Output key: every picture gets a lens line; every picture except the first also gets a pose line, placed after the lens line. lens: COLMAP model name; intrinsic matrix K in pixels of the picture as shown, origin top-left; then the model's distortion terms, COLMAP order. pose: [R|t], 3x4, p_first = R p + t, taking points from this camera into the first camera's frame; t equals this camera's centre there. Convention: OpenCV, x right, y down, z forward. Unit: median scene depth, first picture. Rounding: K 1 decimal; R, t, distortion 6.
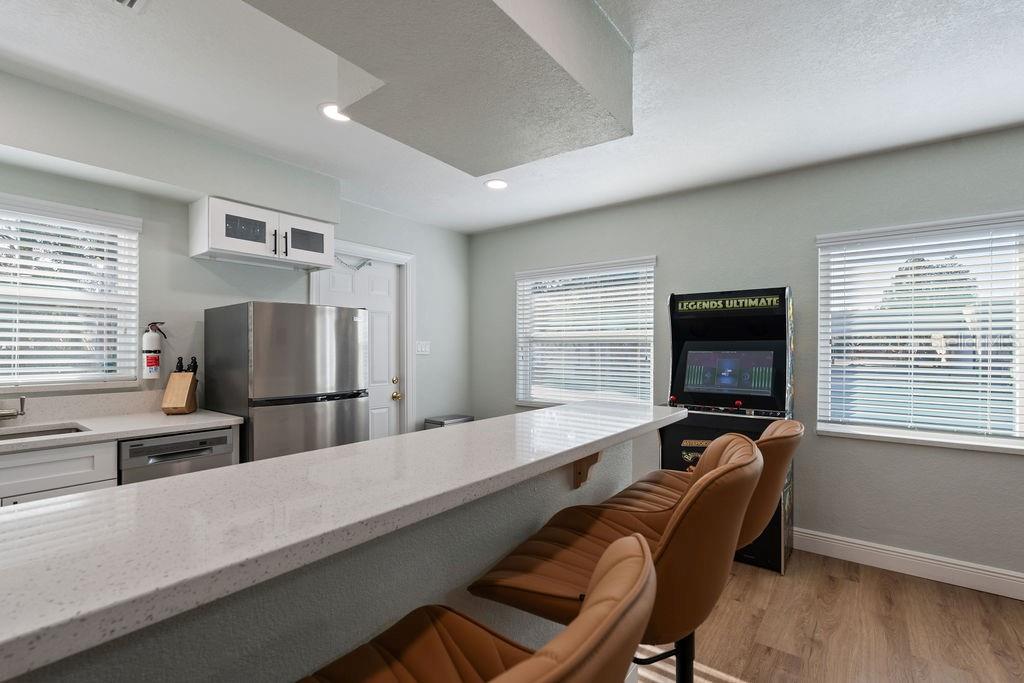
lens RADIAL K [[467.9, 0, 511.7], [0, 467.9, 345.5], [0, 0, 1]] dist [0.000343, 0.000979]
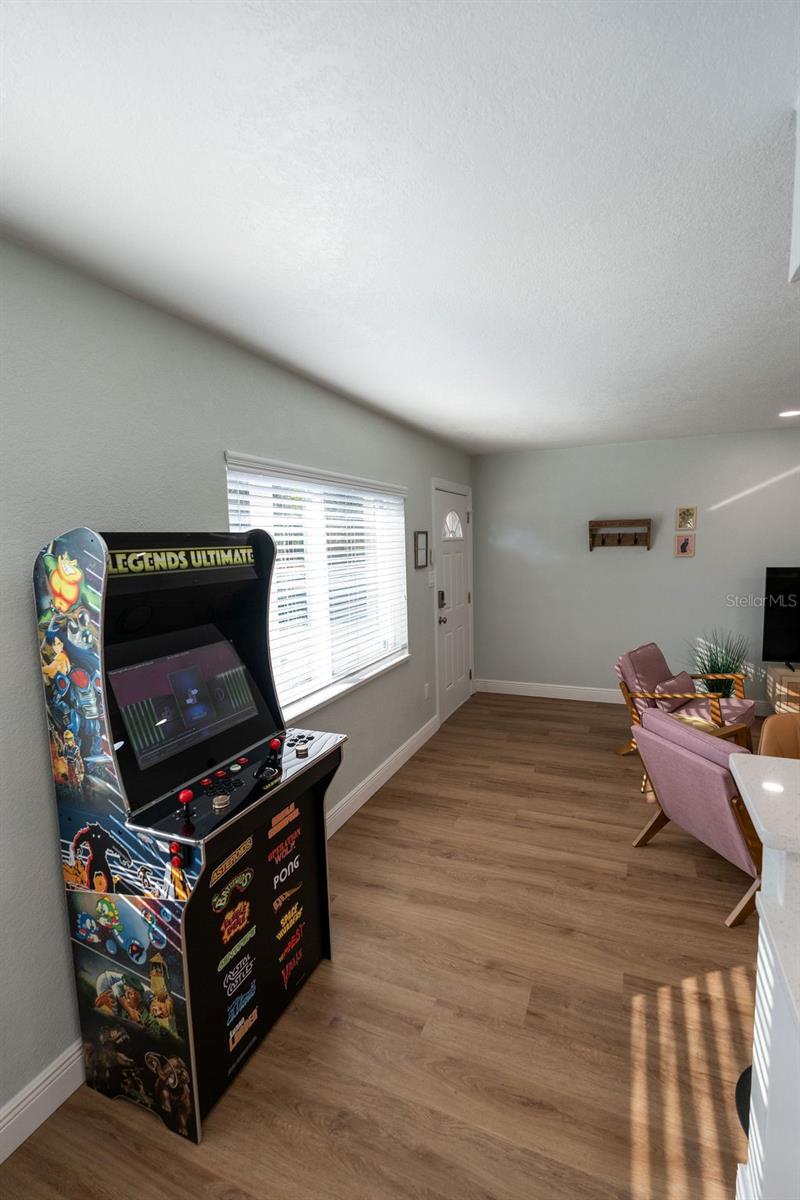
lens RADIAL K [[548.4, 0, 401.1], [0, 548.4, 597.7], [0, 0, 1]] dist [0.000343, 0.000979]
pose [[-0.231514, -0.101563, 0.967515, -0.156994], [0.018099, 0.993914, 0.108665, -0.109779], [-0.972663, 0.042669, -0.228267, 0.943665]]
